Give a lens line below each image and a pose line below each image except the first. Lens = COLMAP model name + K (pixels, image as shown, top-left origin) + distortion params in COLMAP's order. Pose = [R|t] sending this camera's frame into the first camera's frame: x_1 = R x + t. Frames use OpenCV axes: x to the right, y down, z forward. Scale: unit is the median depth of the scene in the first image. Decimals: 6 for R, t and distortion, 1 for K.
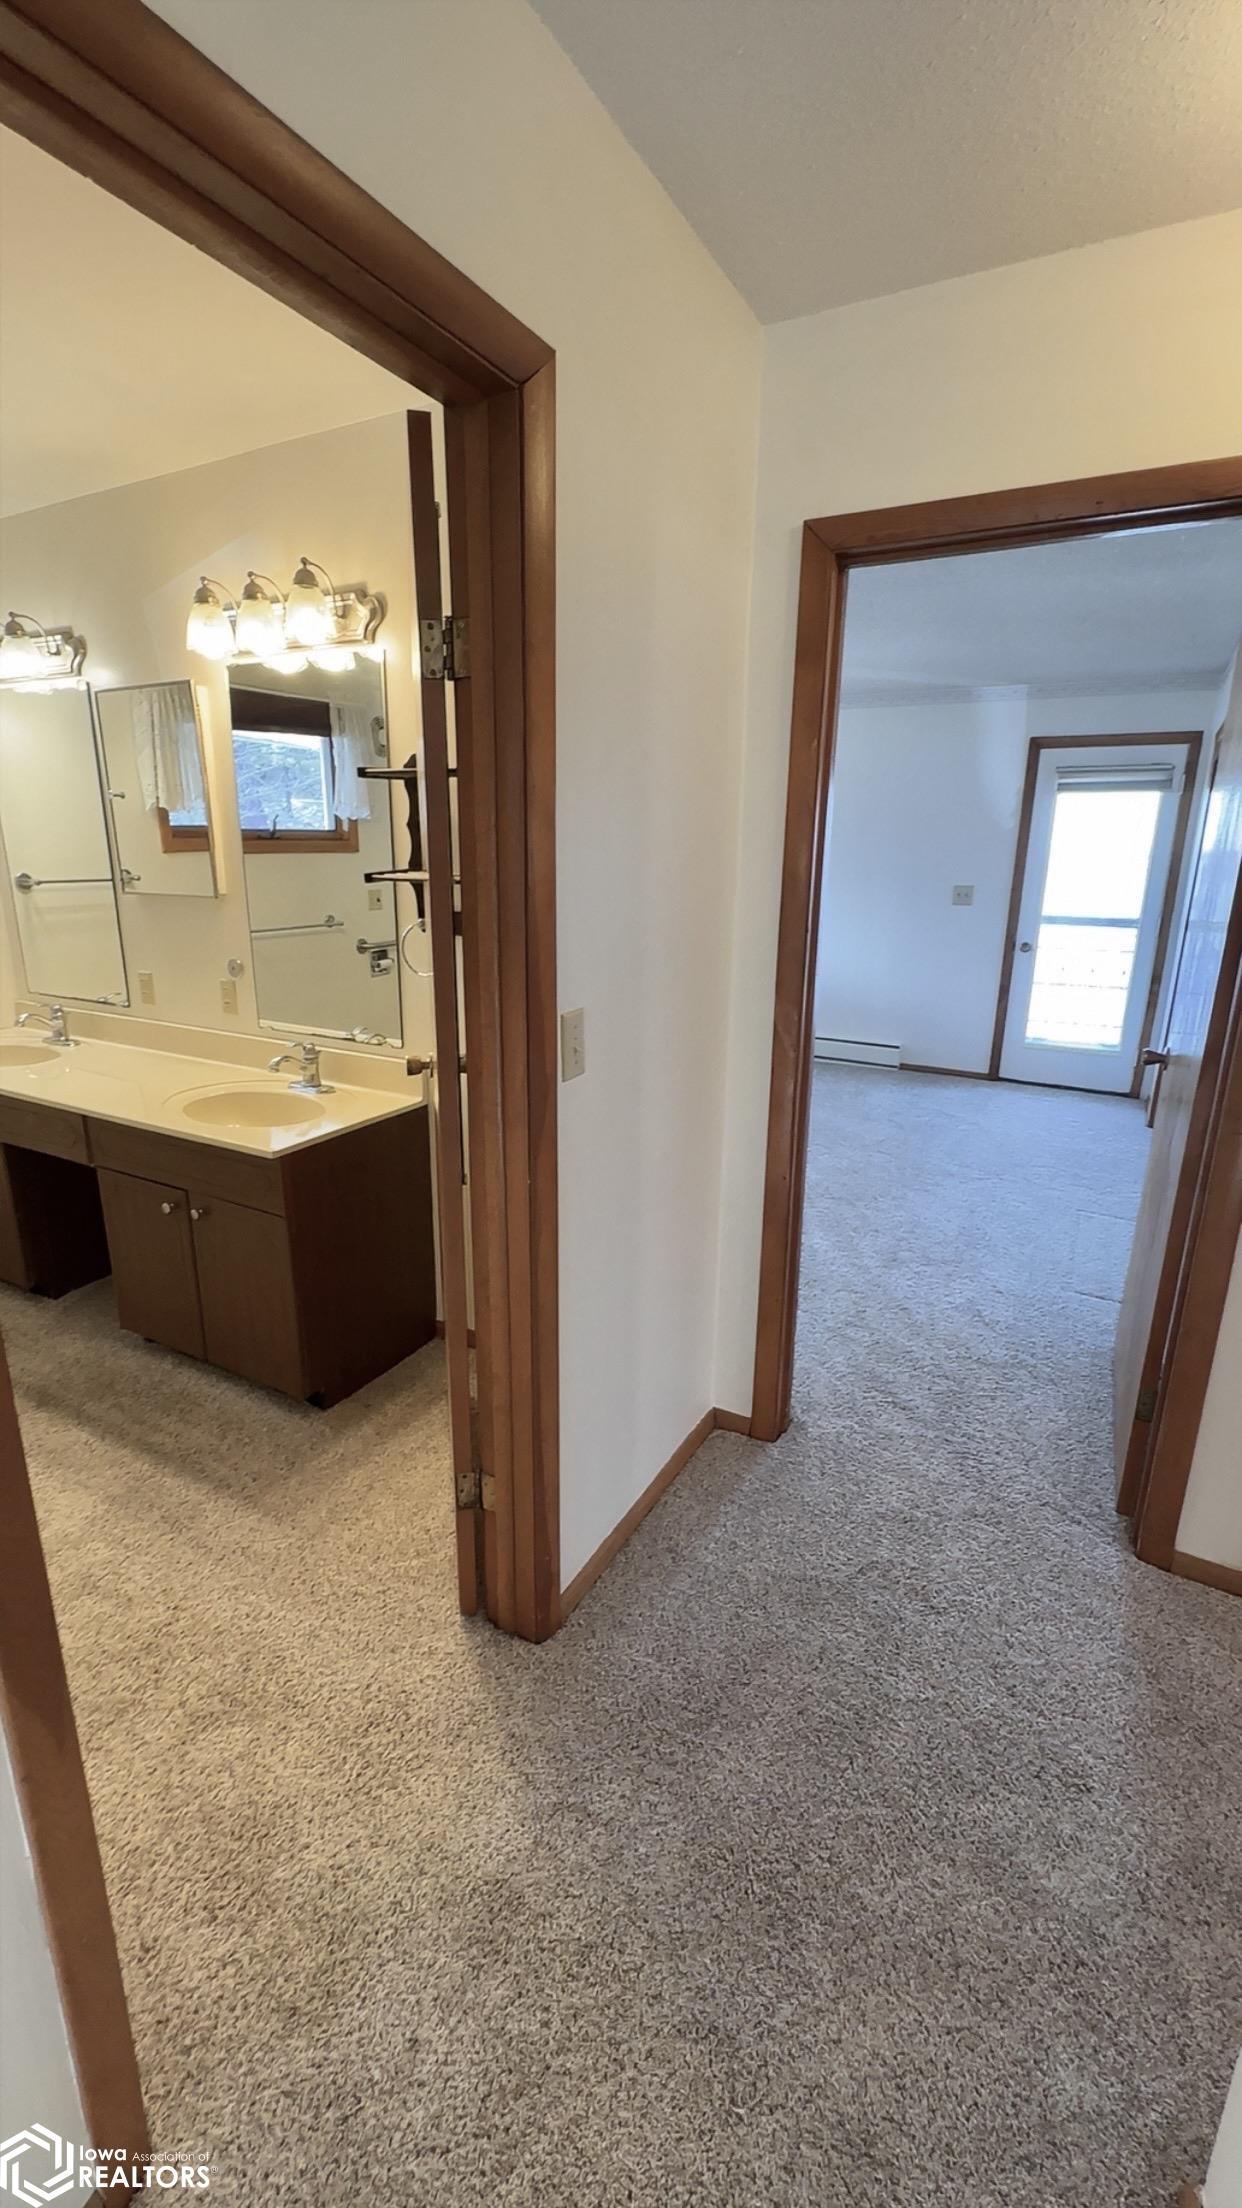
lens RADIAL K [[920.4, 0, 625.5], [0, 920.4, 1104.3], [0, 0, 1]] dist [-0.004590, 0.000248]
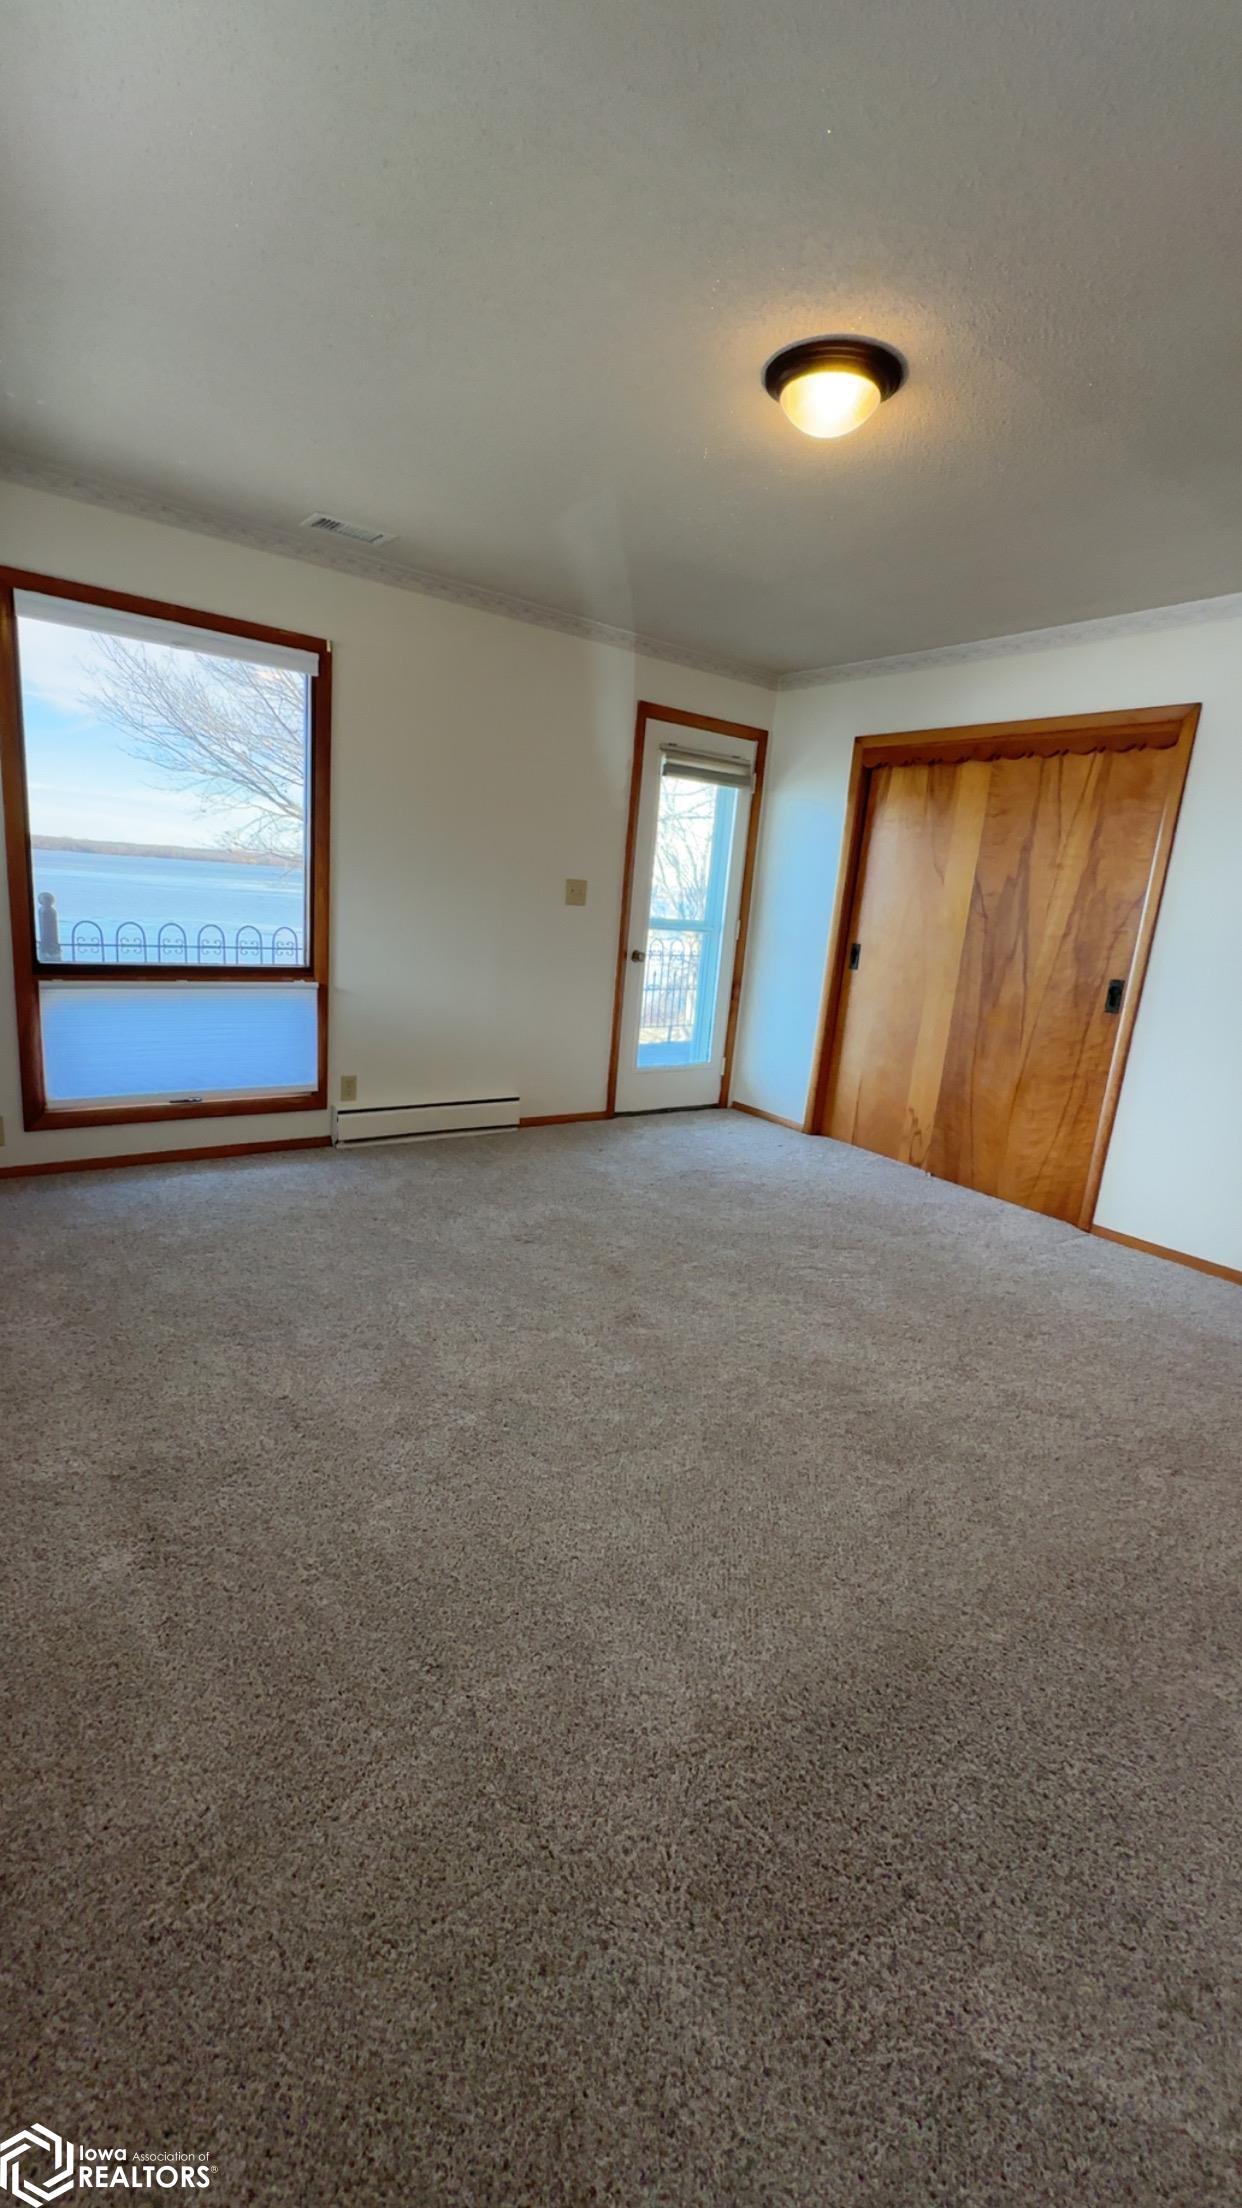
lens RADIAL K [[920.4, 0, 621.5], [0, 920.4, 1097.4], [0, 0, 1]] dist [-0.004590, 0.000248]
pose [[0.440425, -0.177939, 0.879979, -0.349656], [0.174345, 0.978454, 0.110593, -0.147493], [-0.880698, 0.104712, 0.461958, 0.674445]]
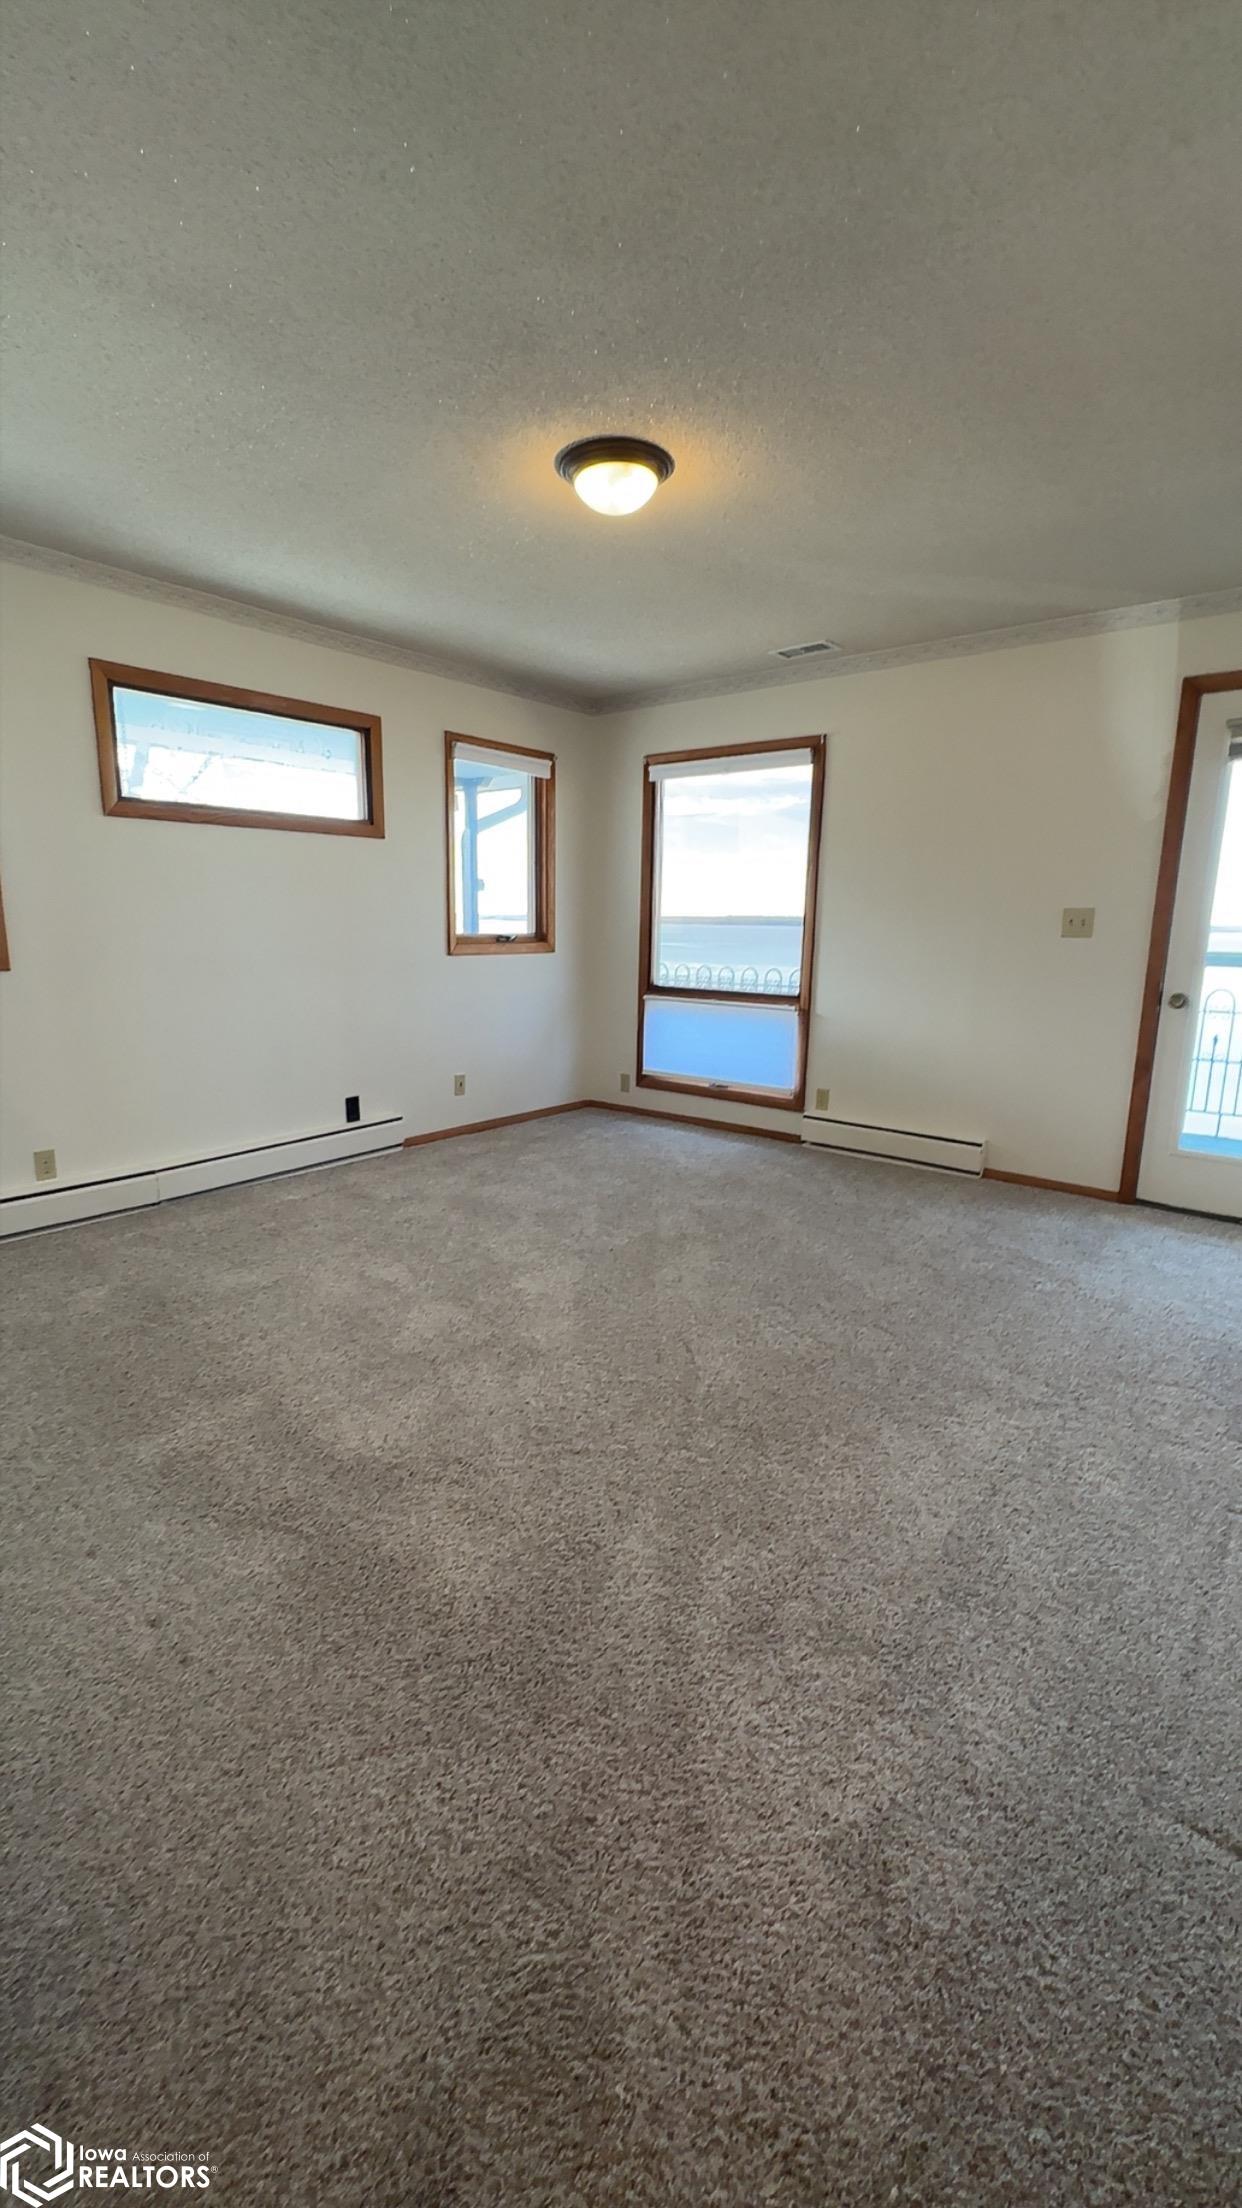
lens RADIAL K [[920.4, 0, 617.5], [0, 920.4, 1108.4], [0, 0, 1]] dist [-0.004590, 0.000248]
pose [[0.981160, 0.036429, -0.189732, 0.182716], [-0.050113, 0.996437, -0.067832, -0.033447], [0.186585, 0.076062, 0.979490, 0.315241]]
